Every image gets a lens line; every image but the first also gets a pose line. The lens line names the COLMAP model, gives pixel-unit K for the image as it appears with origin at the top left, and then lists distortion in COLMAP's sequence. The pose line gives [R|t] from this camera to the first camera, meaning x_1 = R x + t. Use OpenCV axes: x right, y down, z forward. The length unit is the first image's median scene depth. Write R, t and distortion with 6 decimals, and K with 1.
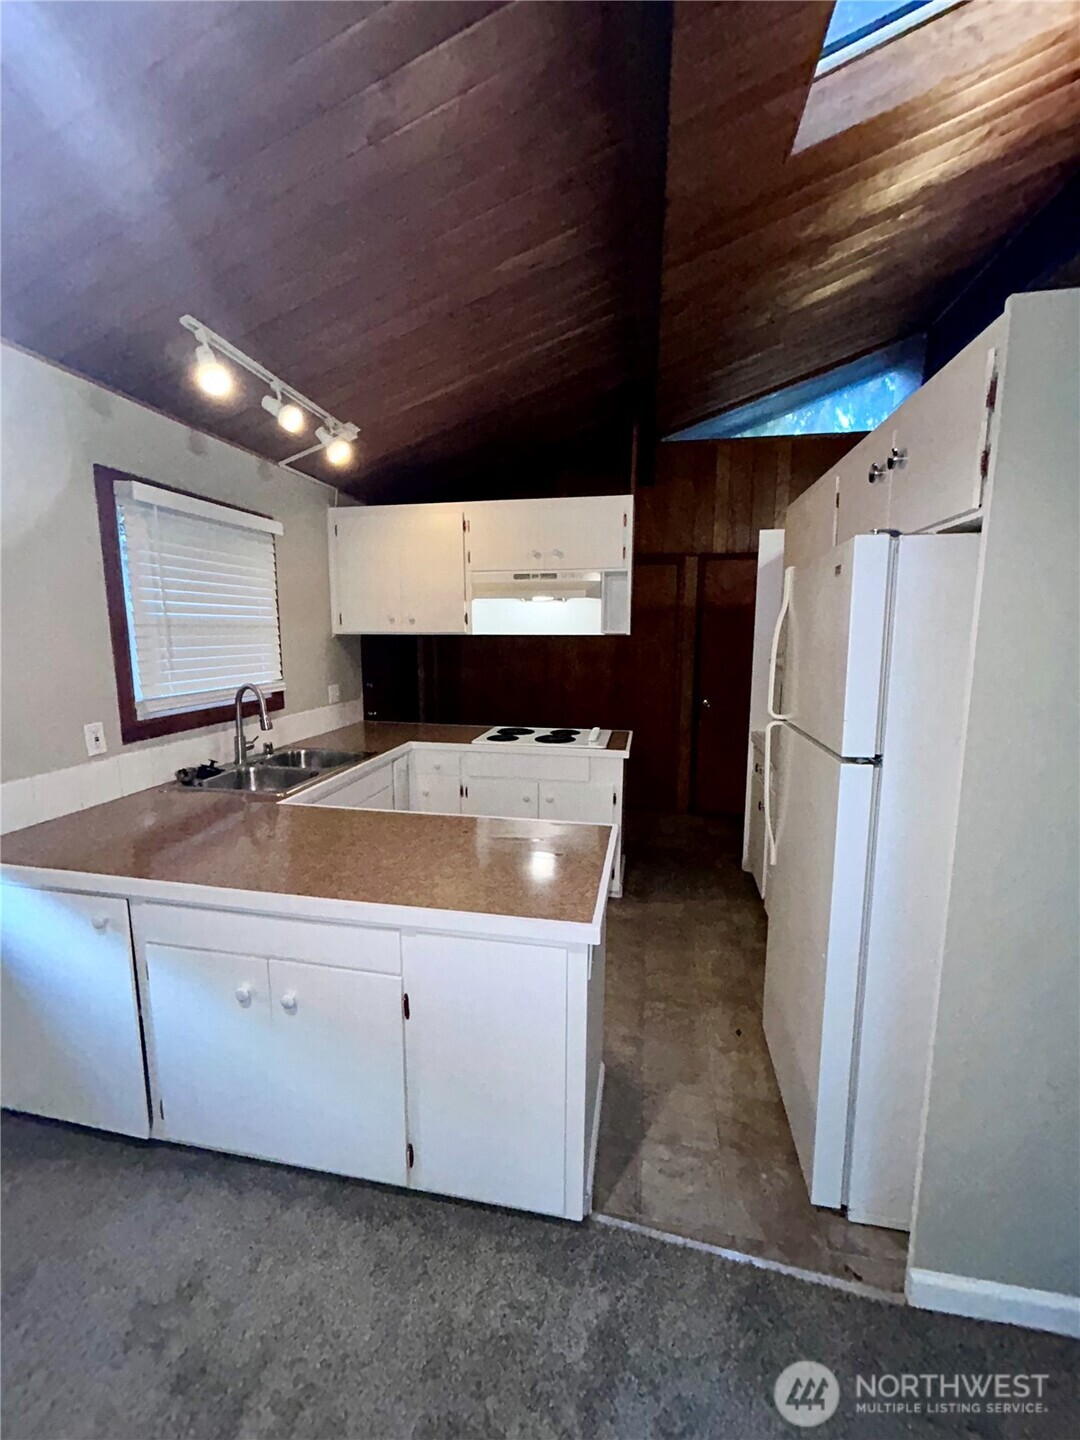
lens RADIAL K [[576.6, 0, 537.3], [0, 576.6, 718.8], [0, 0, 1]] dist [-0.000968, 0.000949]
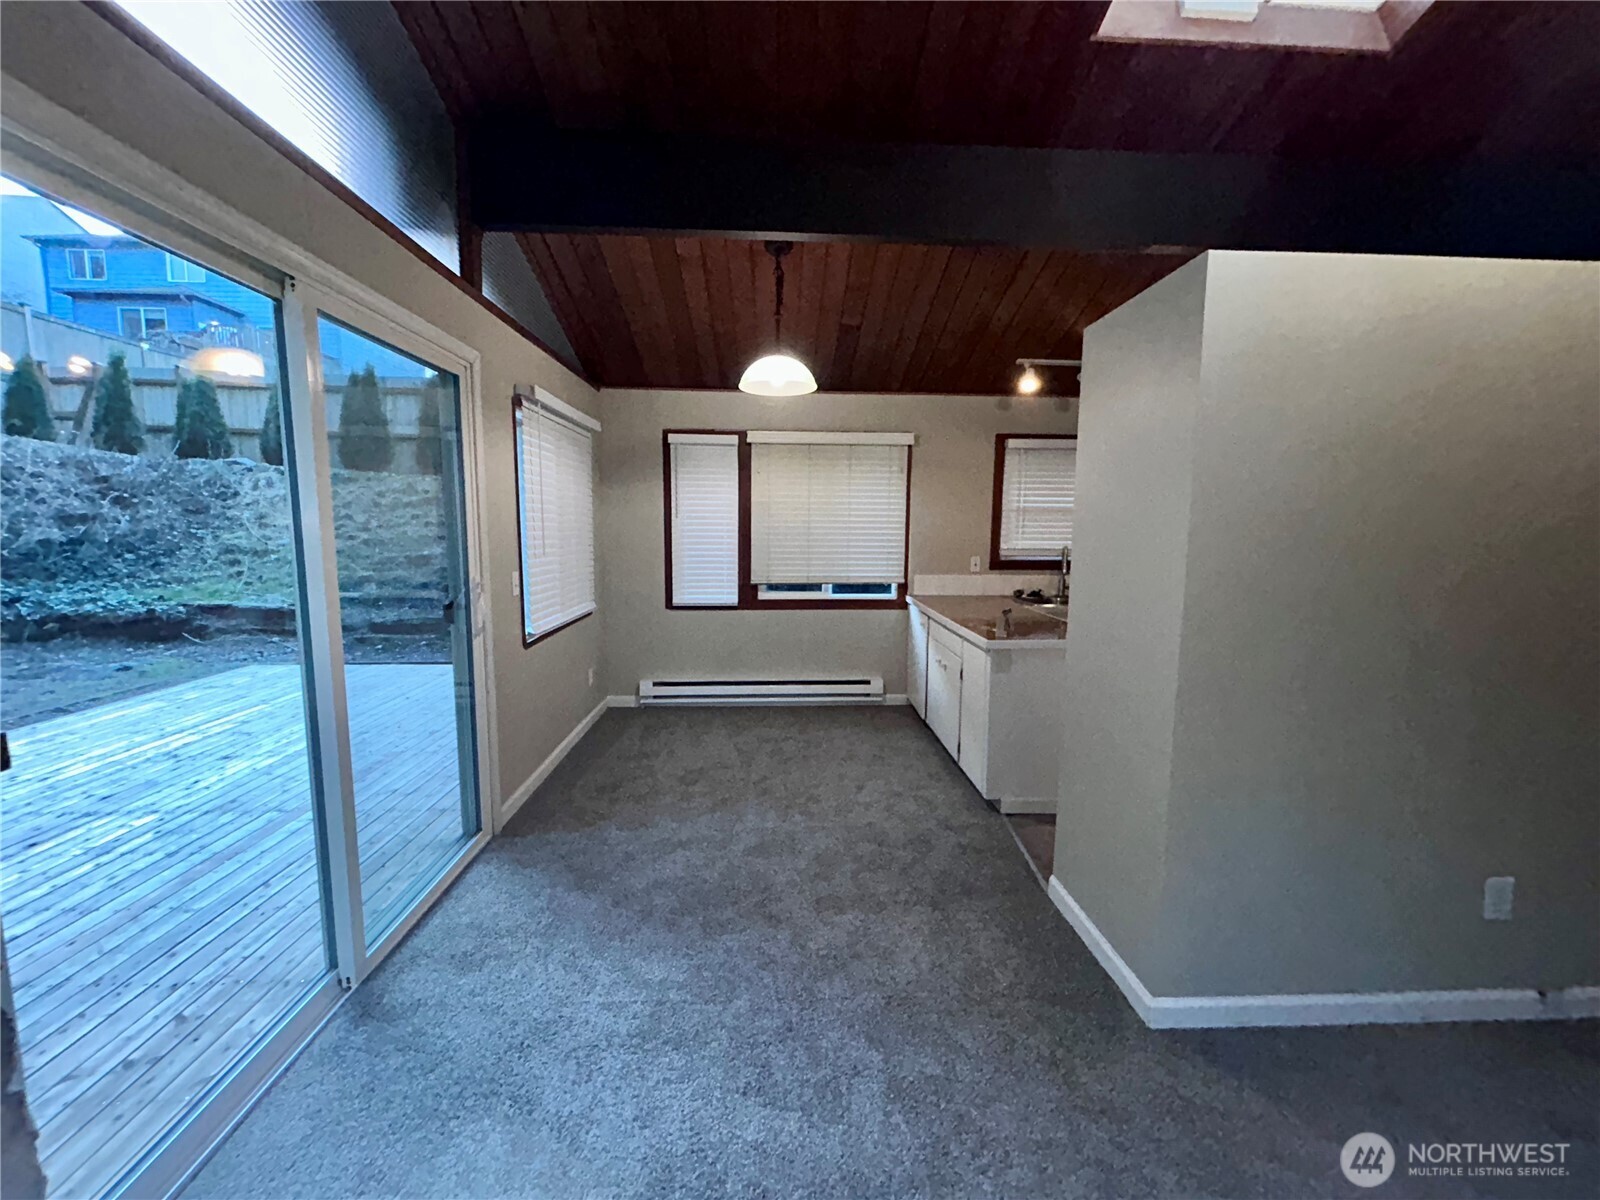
lens RADIAL K [[640.7, 0, 804.7], [0, 640.7, 601.6], [0, 0, 1]] dist [-0.000968, 0.000949]
pose [[0.246699, 0.114755, -0.962274, 1.310206], [-0.164035, 0.983581, 0.075242, 0.092800], [0.955108, 0.139285, 0.261473, -0.179364]]
